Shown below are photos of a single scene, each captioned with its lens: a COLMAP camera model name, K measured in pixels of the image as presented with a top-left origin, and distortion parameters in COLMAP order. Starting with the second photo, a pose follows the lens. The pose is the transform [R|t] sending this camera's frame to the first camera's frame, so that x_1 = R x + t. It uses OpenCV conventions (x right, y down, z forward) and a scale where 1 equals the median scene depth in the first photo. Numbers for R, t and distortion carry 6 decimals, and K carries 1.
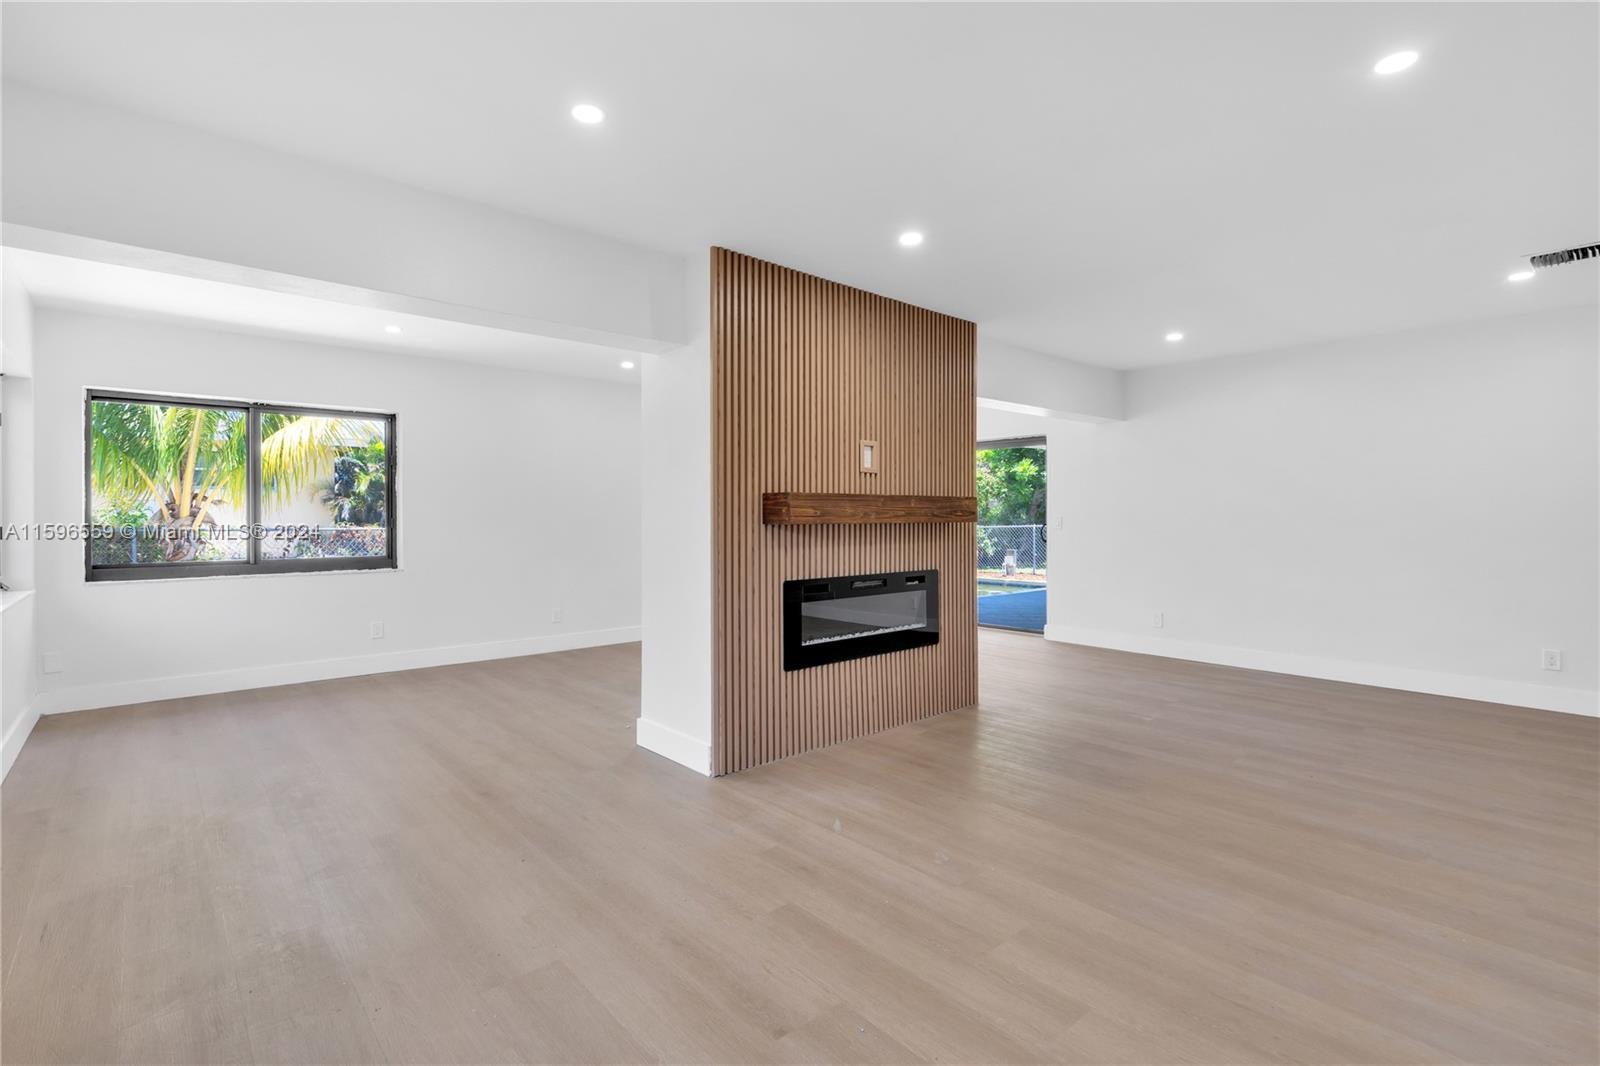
lens RADIAL K [[743.9, 0, 789.9], [0, 743.9, 523.2], [0, 0, 1]] dist [0.001532, 0.001065]
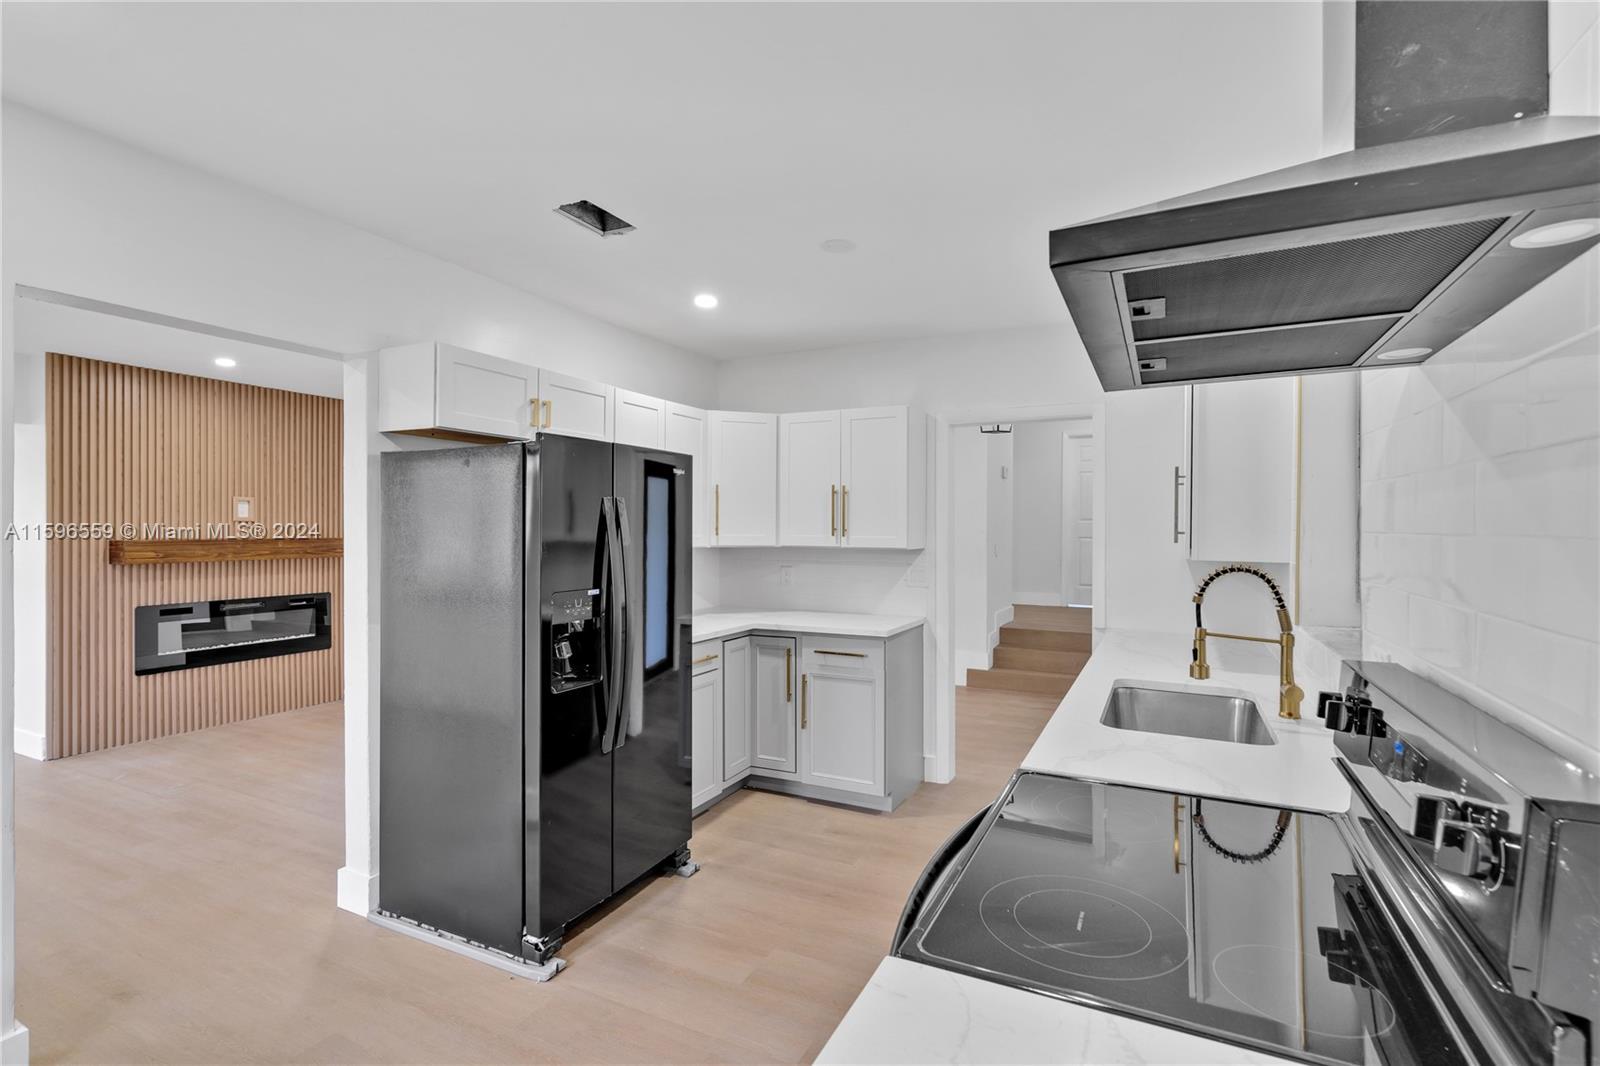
lens RADIAL K [[743.9, 0, 801.1], [0, 743.9, 530.0], [0, 0, 1]] dist [0.001532, 0.001065]
pose [[0.926598, 0.005272, 0.376017, 0.548234], [-0.003781, 0.999982, -0.004702, -0.052026], [-0.376035, 0.002935, 0.926601, -0.613671]]
